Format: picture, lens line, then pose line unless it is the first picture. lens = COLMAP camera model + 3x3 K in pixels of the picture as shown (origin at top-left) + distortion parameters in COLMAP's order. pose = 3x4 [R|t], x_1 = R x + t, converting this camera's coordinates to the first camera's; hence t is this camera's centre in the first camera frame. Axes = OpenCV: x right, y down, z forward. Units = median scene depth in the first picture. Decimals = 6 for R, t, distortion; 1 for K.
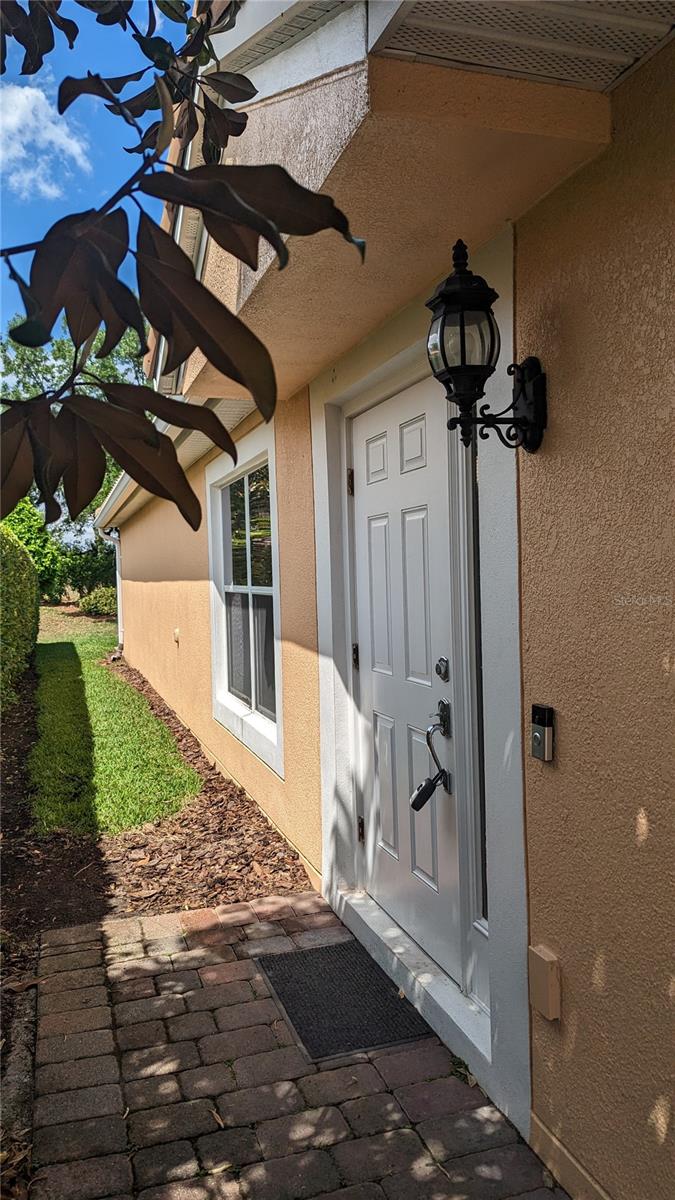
lens RADIAL K [[824.5, 0, 341.8], [0, 824.5, 588.6], [0, 0, 1]] dist [0.063506, -0.057988]
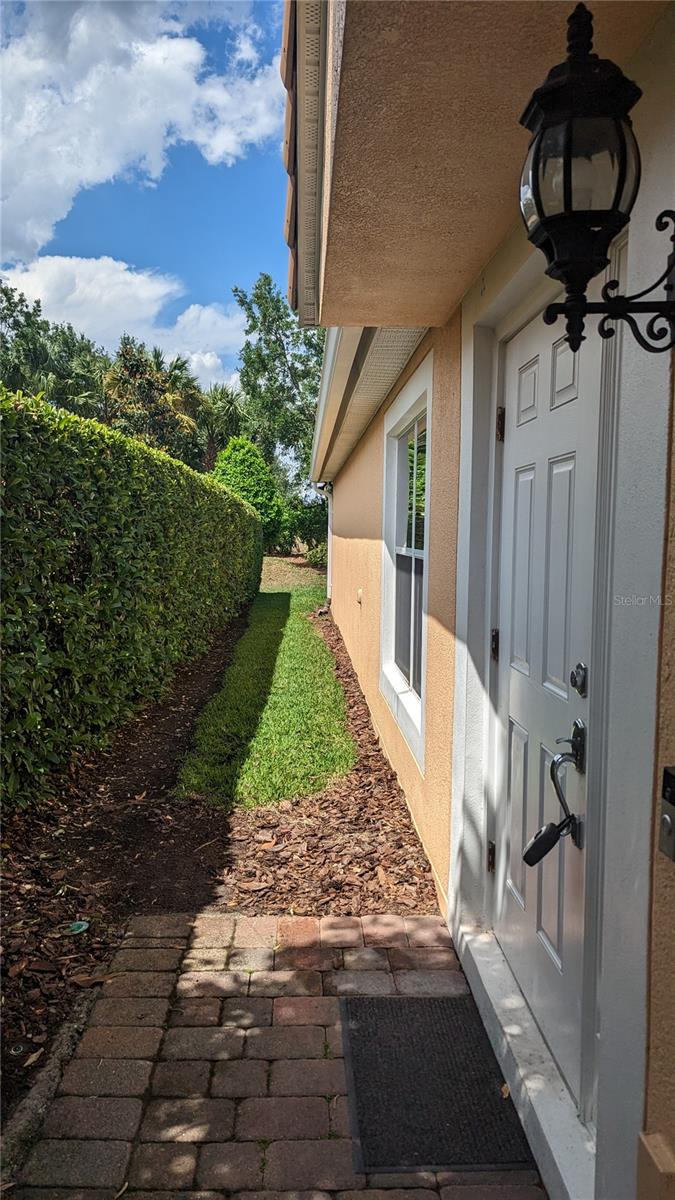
lens RADIAL K [[824.5, 0, 341.8], [0, 824.5, 588.6], [0, 0, 1]] dist [0.063506, -0.057988]
pose [[0.959422, 0.055457, -0.276468, 0.085738], [-0.041048, 0.997493, 0.057639, -0.011192], [0.278971, -0.043952, 0.959293, 0.176924]]
